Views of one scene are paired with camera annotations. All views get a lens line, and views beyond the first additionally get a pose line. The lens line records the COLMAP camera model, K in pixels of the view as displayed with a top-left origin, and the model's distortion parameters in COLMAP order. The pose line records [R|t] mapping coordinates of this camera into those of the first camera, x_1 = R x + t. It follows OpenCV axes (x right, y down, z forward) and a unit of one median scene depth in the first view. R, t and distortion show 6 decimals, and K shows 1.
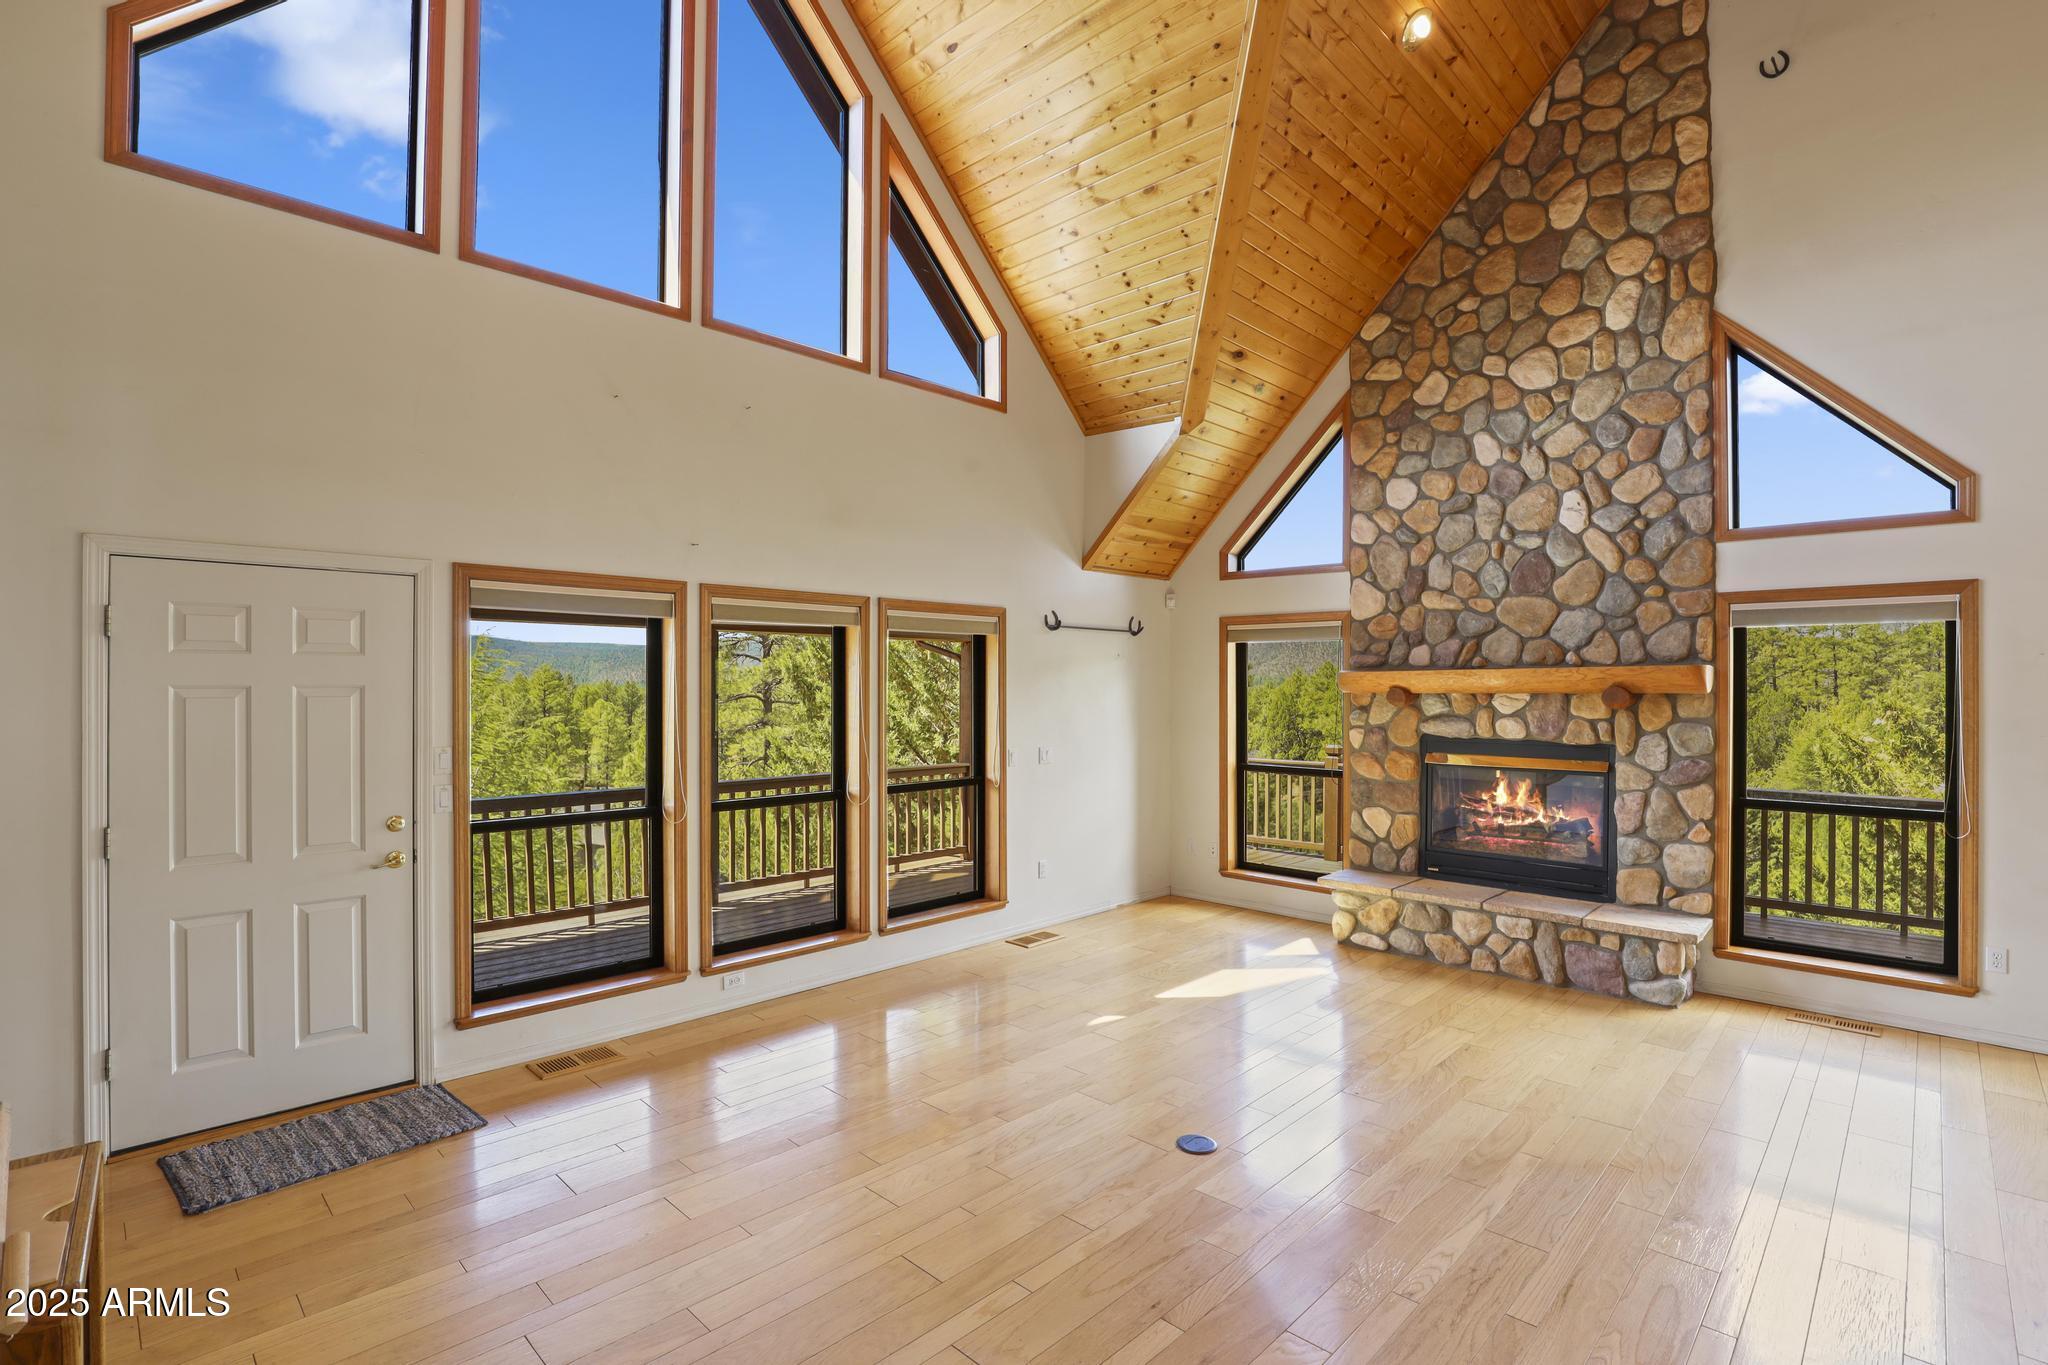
lens RADIAL K [[957.2, 0, 1008.8], [0, 957.2, 680.8], [0, 0, 1]] dist [-0.029397, 0.004334]
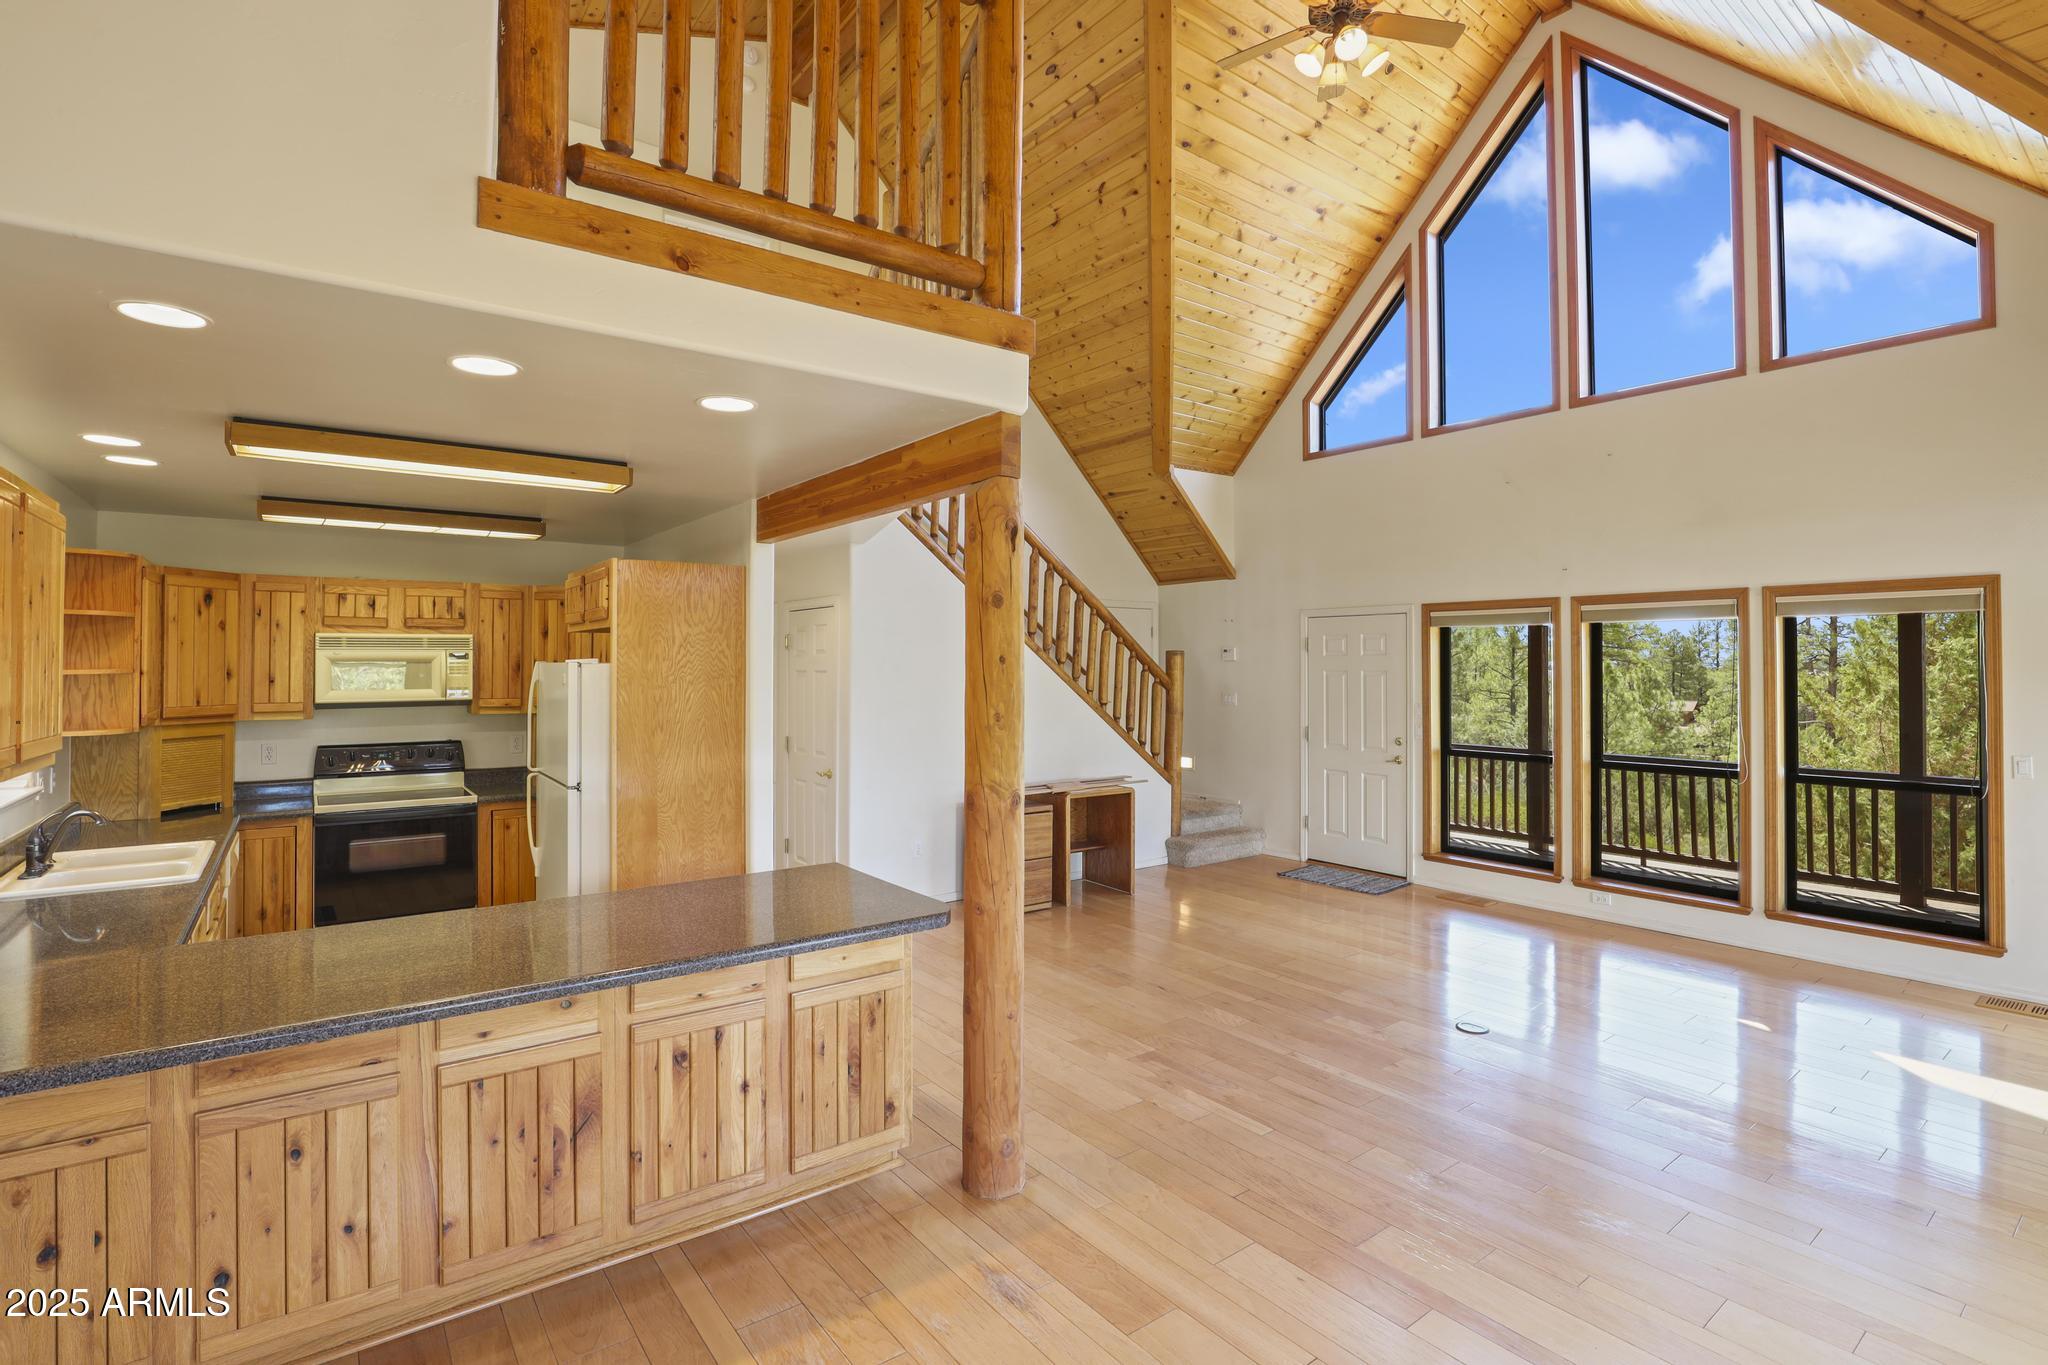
lens RADIAL K [[957.2, 0, 1015.7], [0, 957.2, 656.0], [0, 0, 1]] dist [-0.029397, 0.004334]
pose [[-0.163805, -0.012459, -0.986414, 0.942946], [-0.000024, 0.999920, -0.012625, -0.000268], [0.986493, -0.002044, -0.163792, 0.361228]]
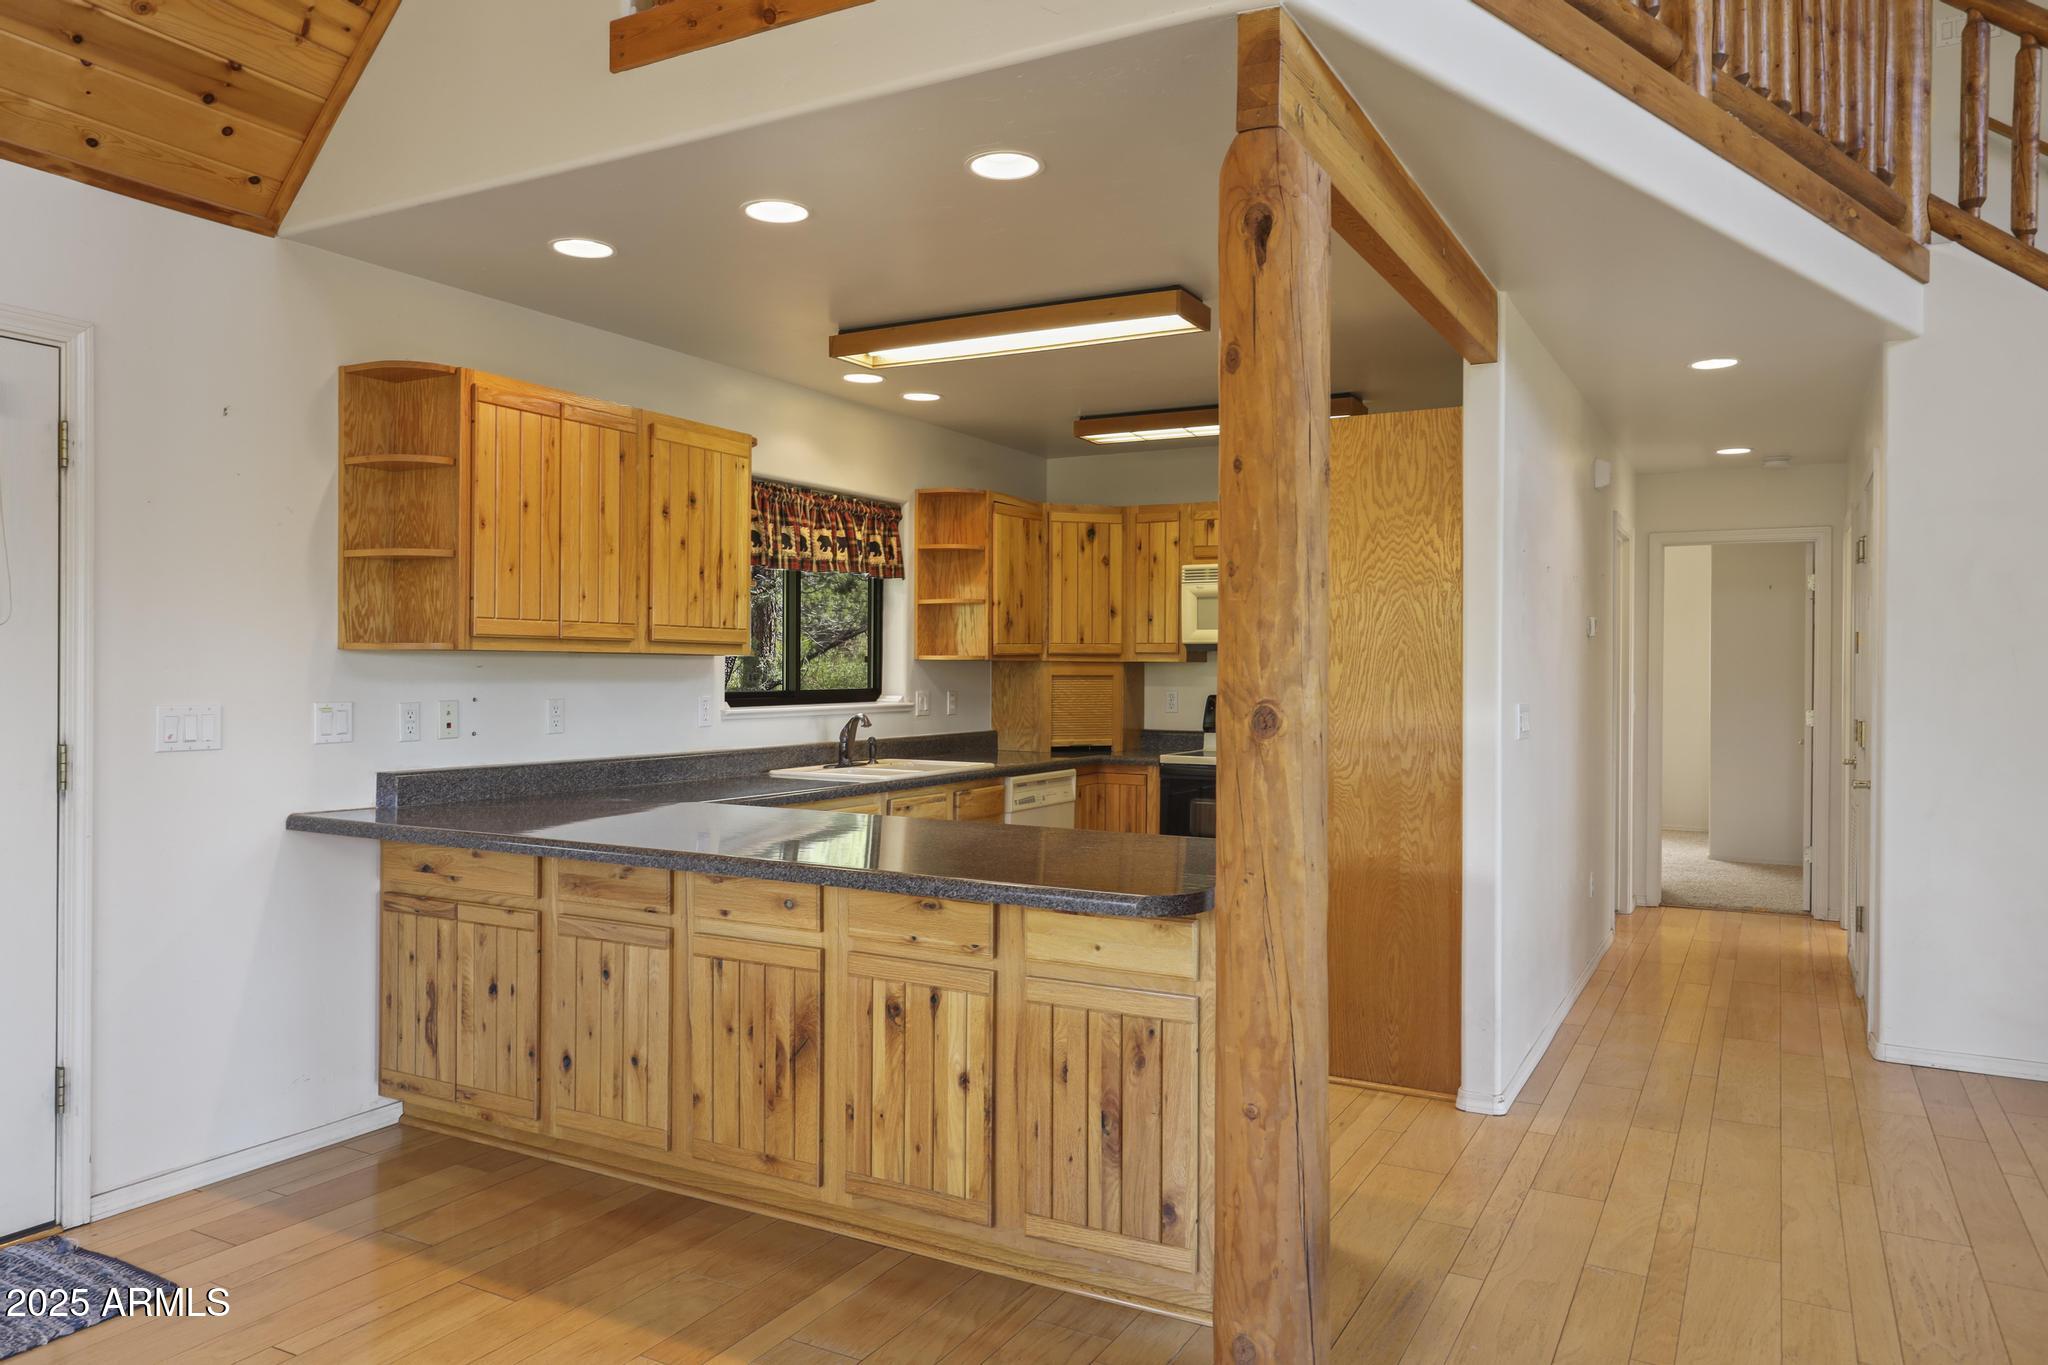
lens RADIAL K [[1371.6, 0, 1036.9], [0, 1371.6, 671.0], [0, 0, 1]] dist [0.000128, 0.002804]
pose [[-0.963020, -0.008150, -0.269308, 0.593605], [-0.008413, 0.999965, -0.000176, 0.059265], [0.269300, 0.002096, -0.963054, 0.657148]]
